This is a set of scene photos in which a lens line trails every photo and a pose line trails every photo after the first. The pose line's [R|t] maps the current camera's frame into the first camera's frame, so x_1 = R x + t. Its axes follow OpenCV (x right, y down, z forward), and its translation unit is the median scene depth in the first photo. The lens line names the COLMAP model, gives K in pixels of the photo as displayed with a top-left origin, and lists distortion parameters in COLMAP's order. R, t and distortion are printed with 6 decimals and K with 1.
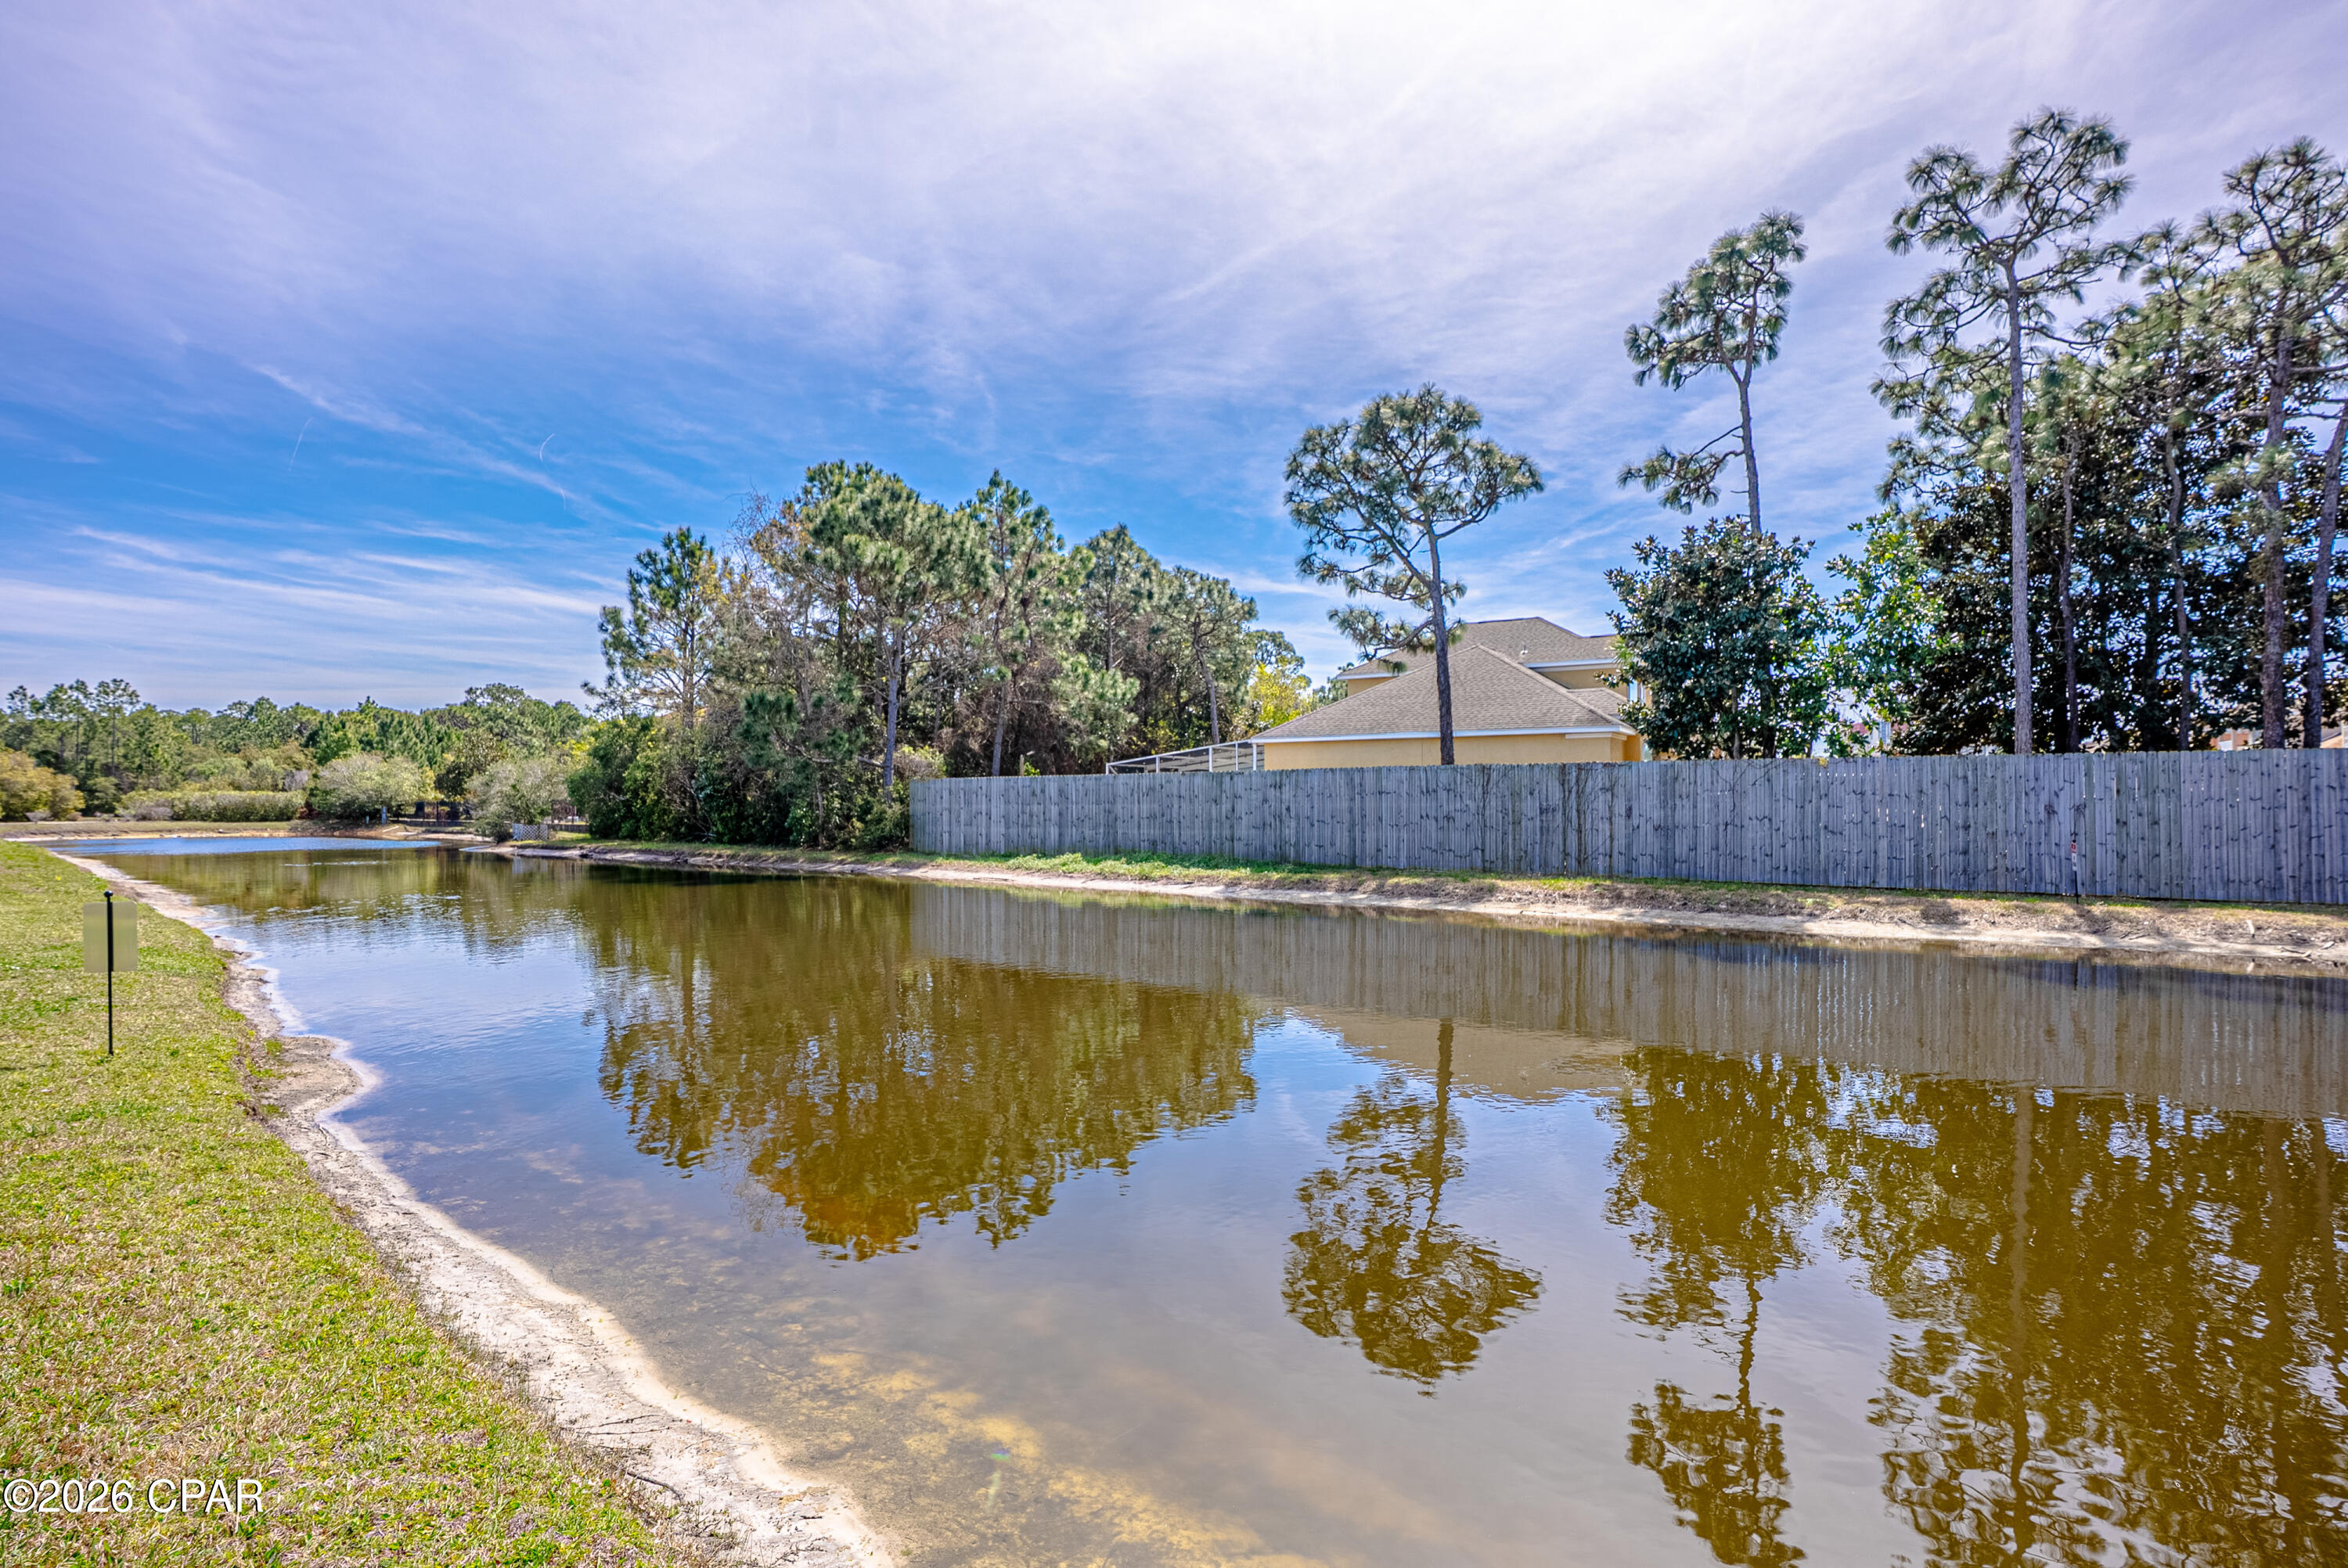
lens RADIAL K [[1134.7, 0, 1196.6], [0, 1134.7, 758.3], [0, 0, 1]] dist [-0.019098, 0.012314]
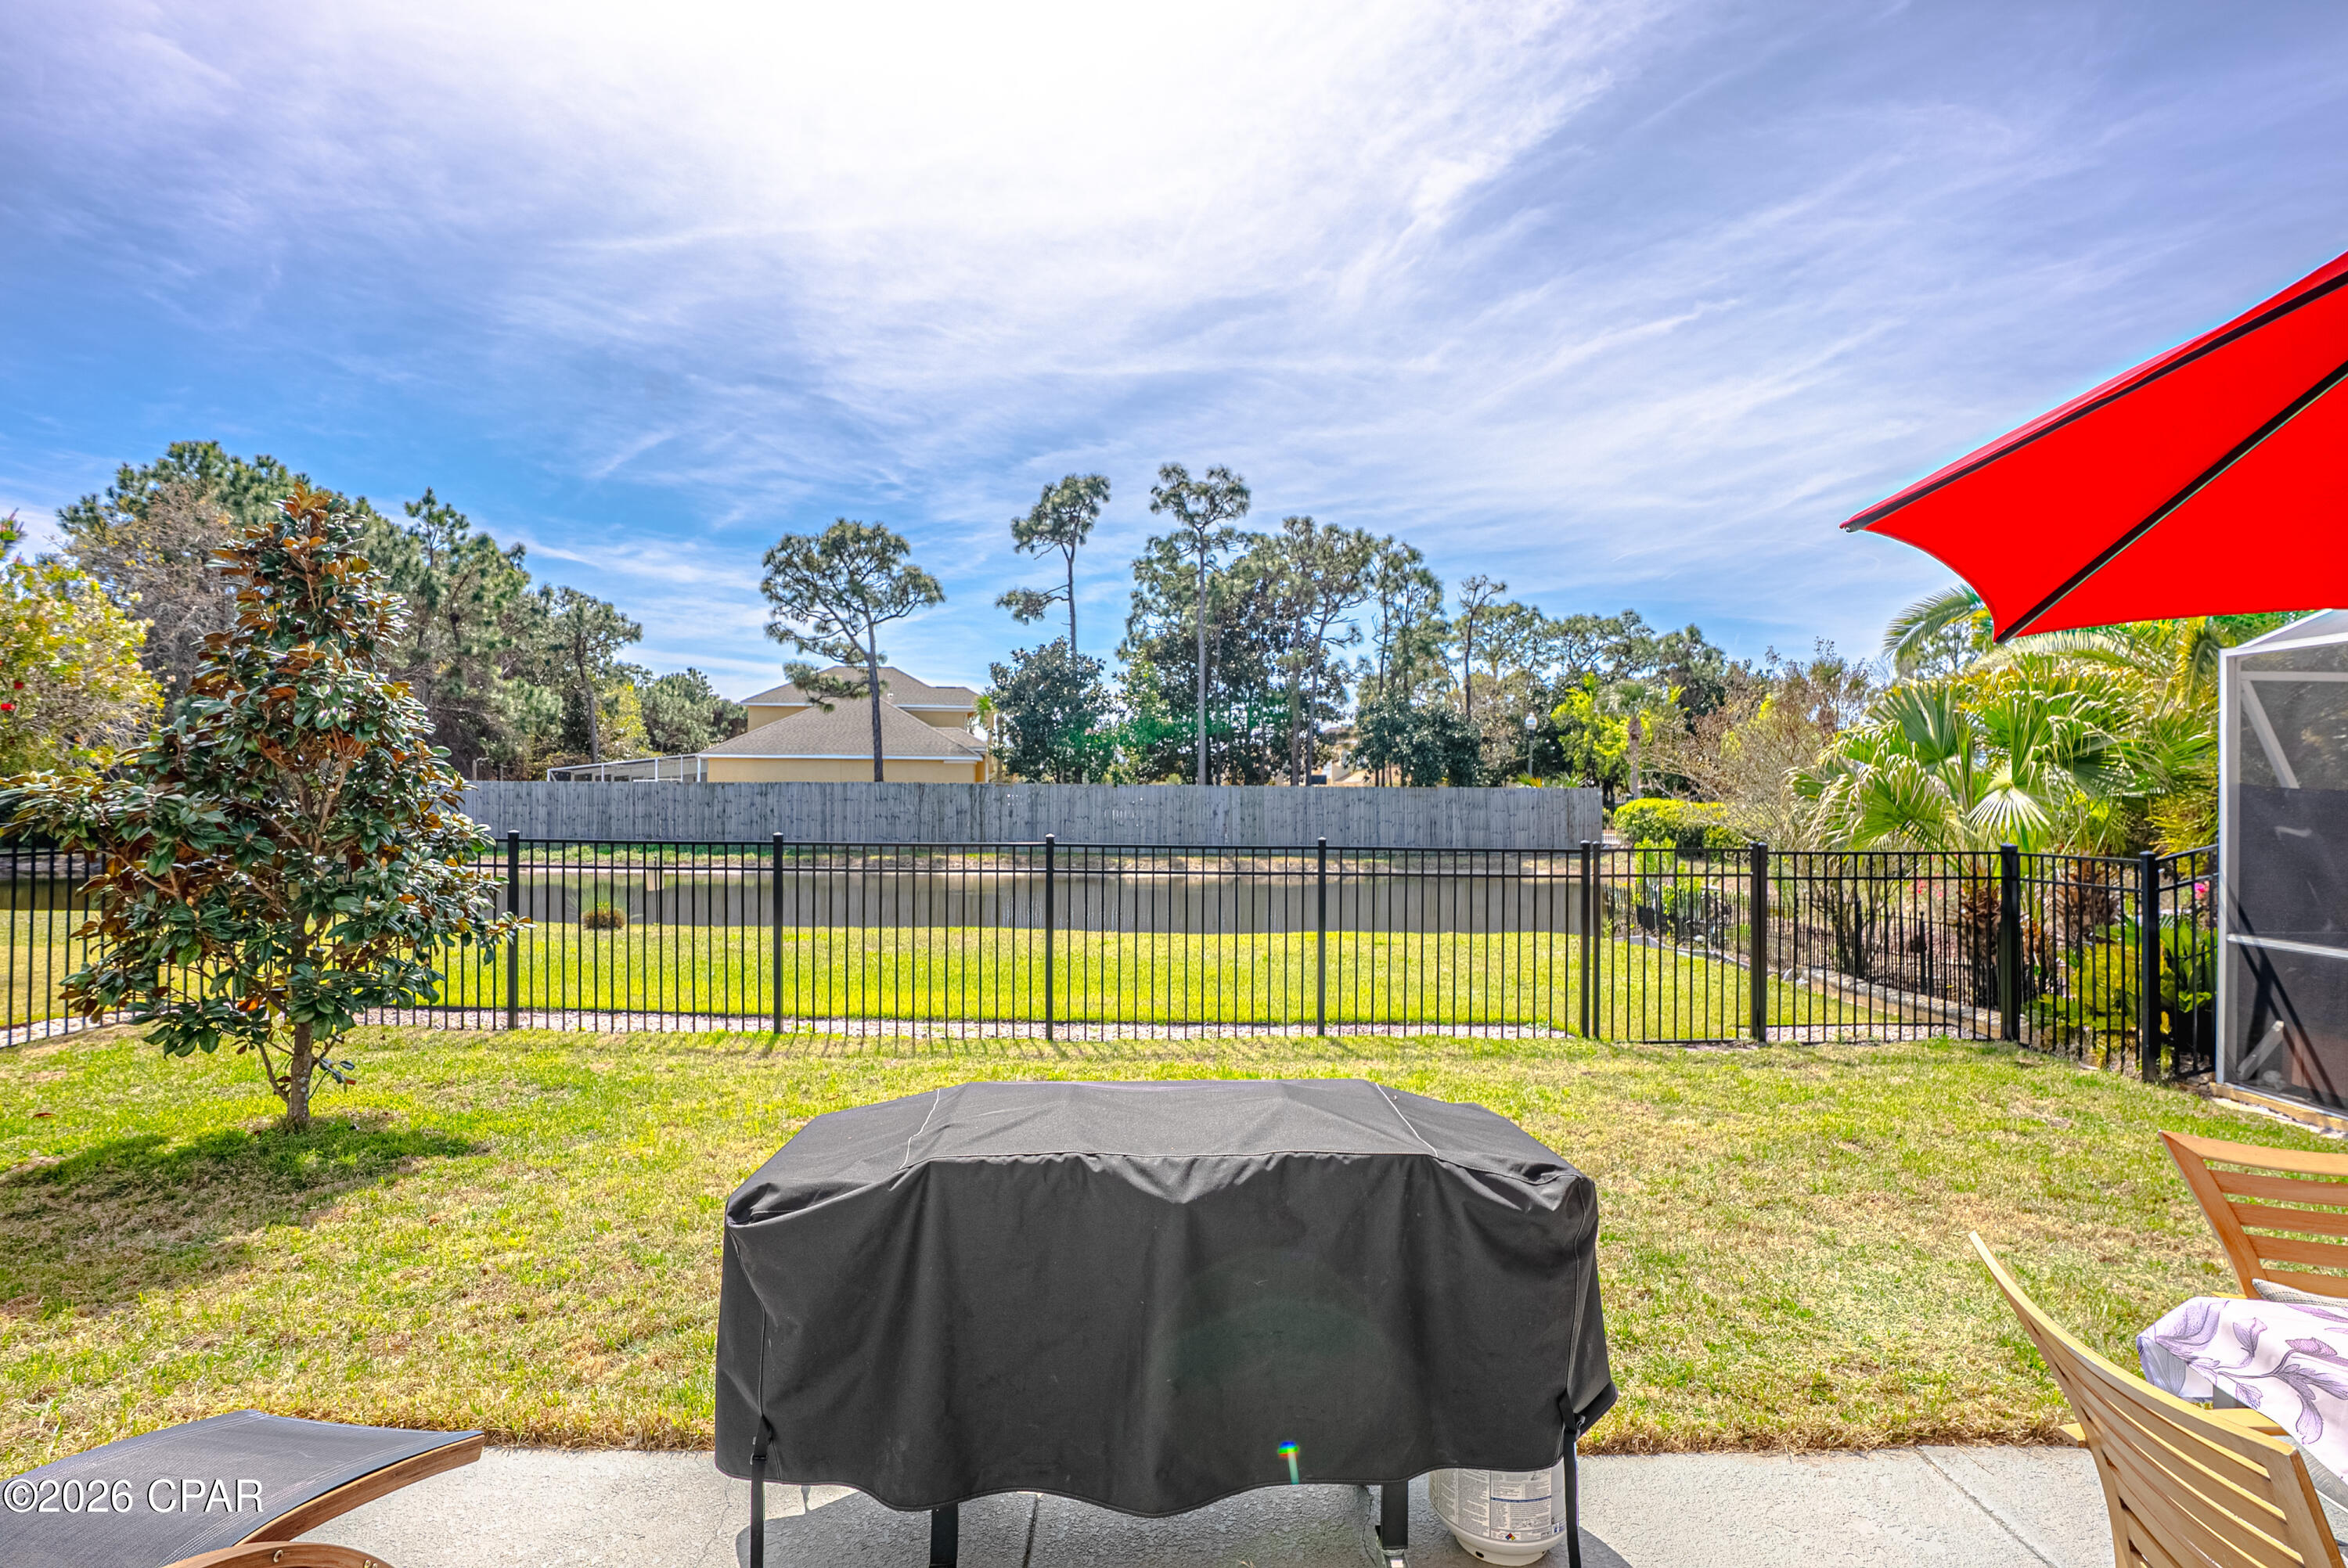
lens RADIAL K [[1134.7, 0, 1167.2], [0, 1134.7, 780.0], [0, 0, 1]] dist [-0.019098, 0.012314]
pose [[0.796197, 0.018376, 0.604759, -0.418250], [-0.030366, 0.999493, 0.009608, -0.023436], [-0.604276, -0.026014, 0.796351, -0.445579]]
